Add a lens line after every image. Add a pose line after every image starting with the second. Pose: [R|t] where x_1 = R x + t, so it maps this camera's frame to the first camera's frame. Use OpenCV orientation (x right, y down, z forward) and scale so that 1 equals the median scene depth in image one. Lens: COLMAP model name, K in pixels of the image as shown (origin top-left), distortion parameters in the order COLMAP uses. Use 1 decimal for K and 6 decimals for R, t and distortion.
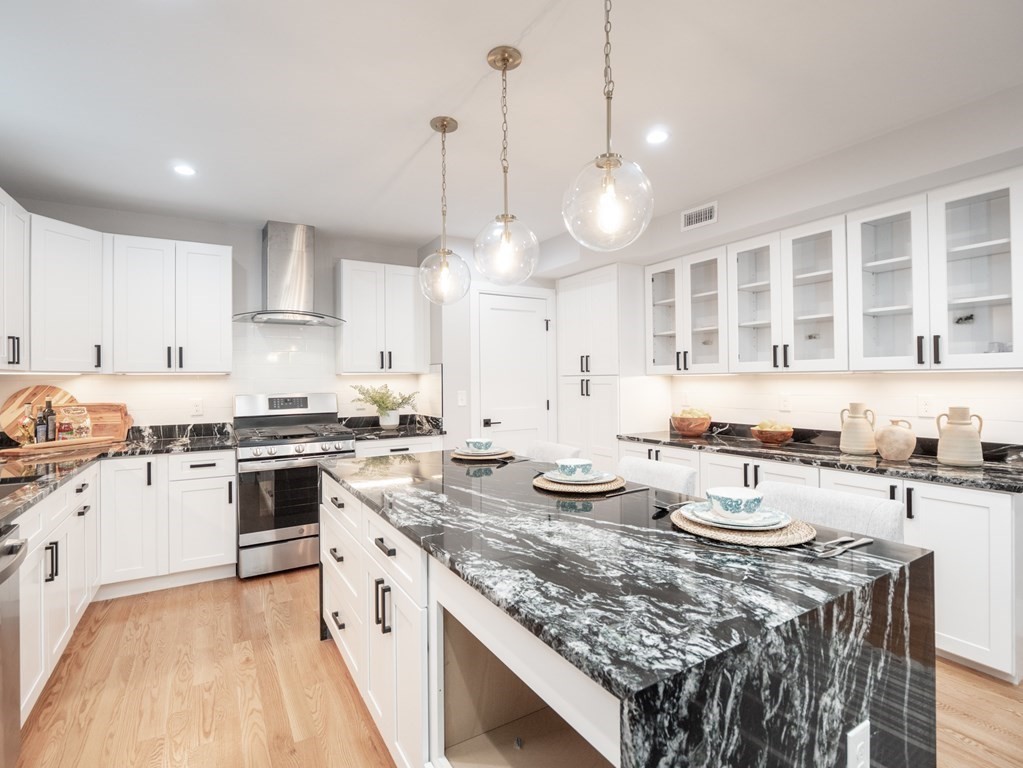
lens RADIAL K [[501.4, 0, 510.3], [0, 501.4, 378.6], [0, 0, 1]] dist [-0.008682, -0.002660]
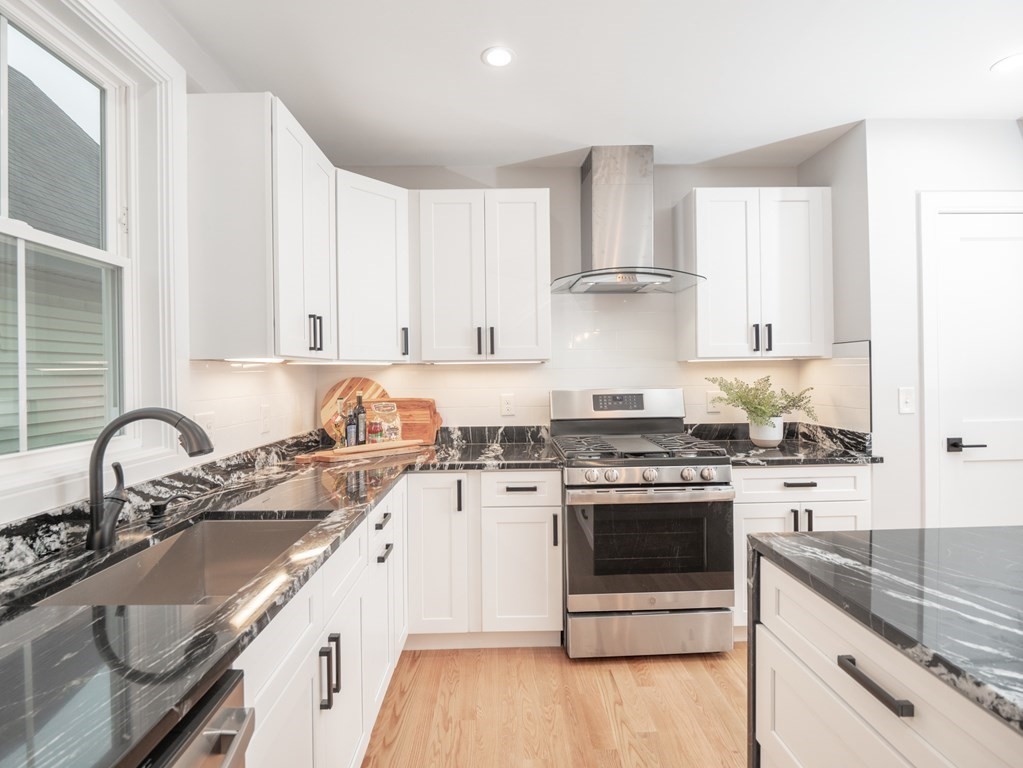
lens RADIAL K [[501.4, 0, 509.4], [0, 501.4, 376.9], [0, 0, 1]] dist [-0.008682, -0.002660]
pose [[0.869245, 0.000883, -0.494380, -0.266726], [0.006270, 0.999898, 0.012812, 0.003309], [0.494341, -0.014236, 0.869151, 0.357974]]
